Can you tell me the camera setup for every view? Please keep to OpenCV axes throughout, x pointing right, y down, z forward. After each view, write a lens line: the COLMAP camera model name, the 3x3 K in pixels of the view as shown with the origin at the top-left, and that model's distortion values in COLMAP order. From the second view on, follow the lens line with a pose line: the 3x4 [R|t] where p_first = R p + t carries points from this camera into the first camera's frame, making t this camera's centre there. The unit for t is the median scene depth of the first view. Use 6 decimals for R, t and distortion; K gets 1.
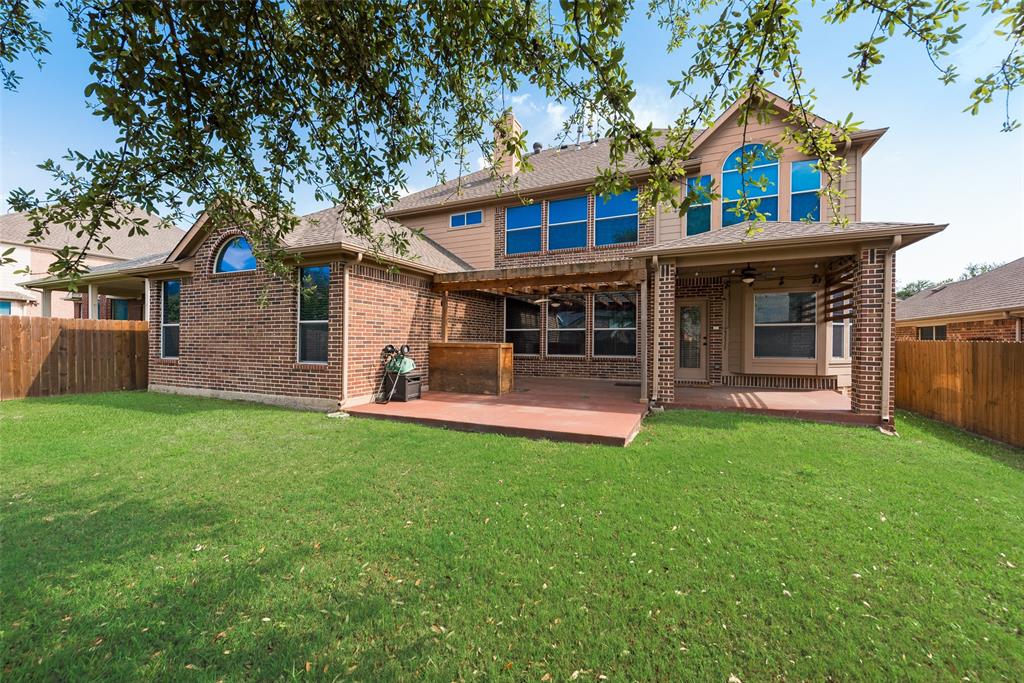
lens RADIAL K [[400.6, 0, 509.2], [0, 400.6, 345.8], [0, 0, 1]] dist [0.000987, -0.000154]
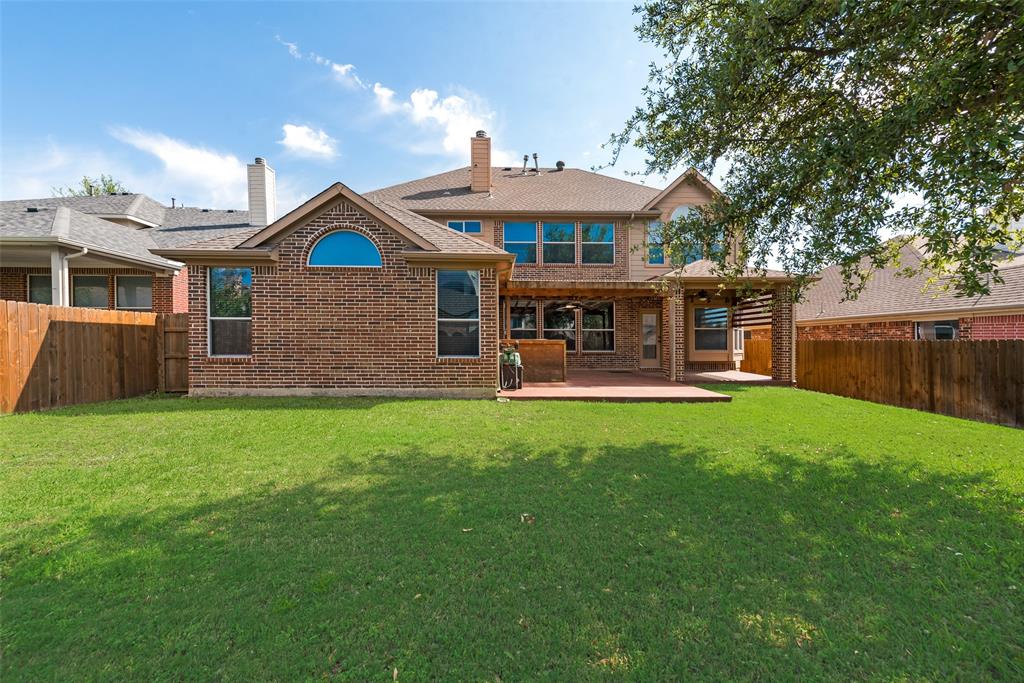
lens RADIAL K [[400.6, 0, 509.2], [0, 400.6, 345.8], [0, 0, 1]] dist [0.000987, -0.000154]
pose [[0.902104, -0.003100, 0.431508, -0.665191], [0.003228, 0.999995, 0.000437, 0.009279], [-0.431507, 0.000998, 0.902109, -0.050810]]
